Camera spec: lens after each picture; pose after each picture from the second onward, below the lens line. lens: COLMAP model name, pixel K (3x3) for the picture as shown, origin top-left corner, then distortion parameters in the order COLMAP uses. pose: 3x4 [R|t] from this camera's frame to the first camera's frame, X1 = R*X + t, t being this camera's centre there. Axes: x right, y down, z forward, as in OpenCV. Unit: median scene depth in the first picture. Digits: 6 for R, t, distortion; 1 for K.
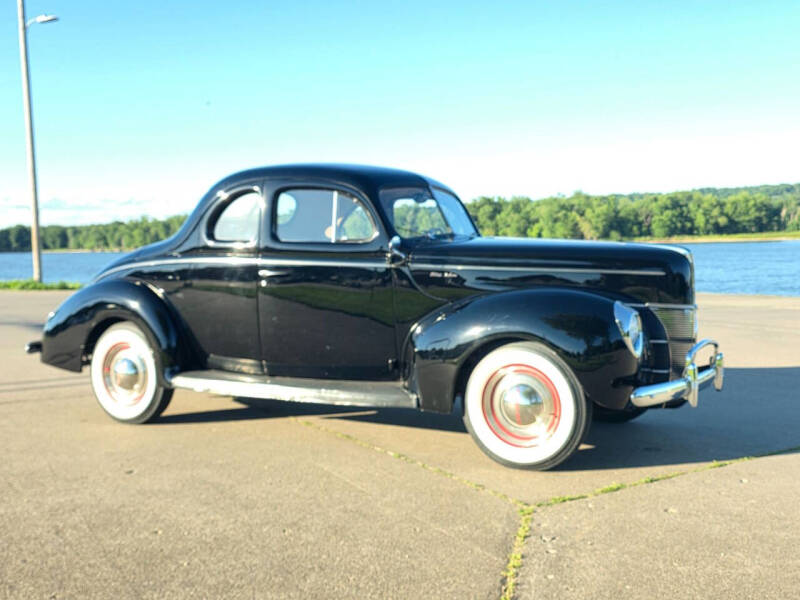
lens RADIAL K [[885.7, 0, 400.2], [0, 885.7, 298.2], [0, 0, 1]] dist [0.070550, 0.000000]
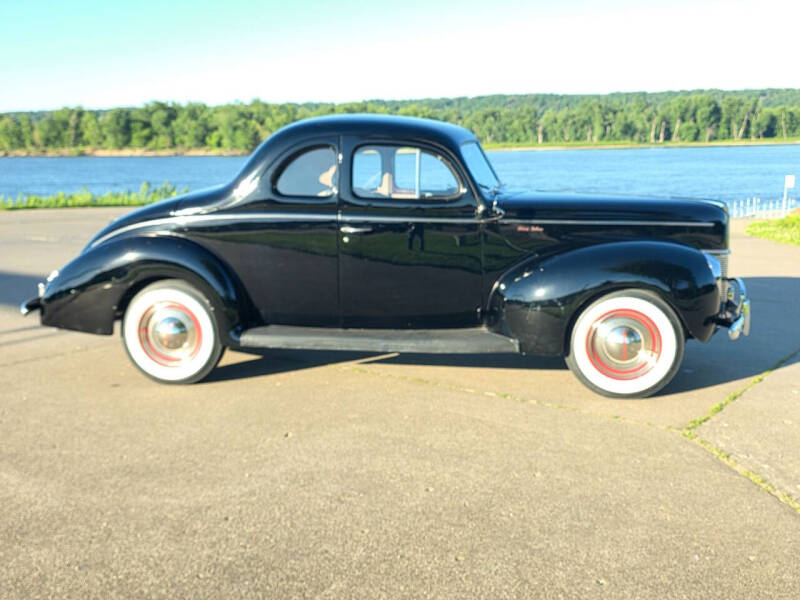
lens RADIAL K [[885.7, 0, 412.3], [0, 885.7, 310.5], [0, 0, 1]] dist [0.070550, 0.000000]
pose [[0.933564, -0.057821, 0.353716, -0.449254], [0.017172, 0.992984, 0.116996, -0.053490], [-0.357999, -0.103150, 0.928007, 0.025513]]
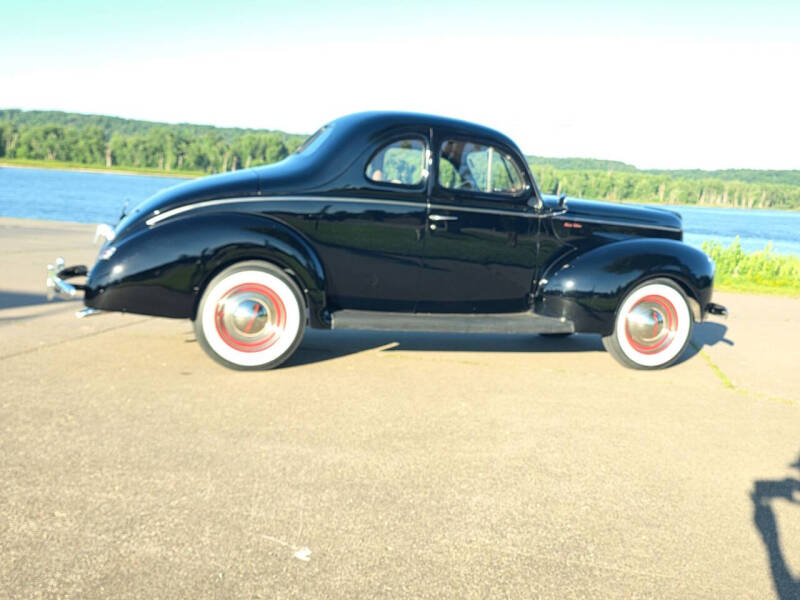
lens RADIAL K [[885.7, 0, 402.9], [0, 885.7, 304.6], [0, 0, 1]] dist [0.070550, 0.000000]
pose [[0.676141, -0.035947, 0.735895, -0.977202], [-0.028321, 0.996803, 0.074712, -0.001832], [-0.736228, -0.071357, 0.672961, 0.302487]]
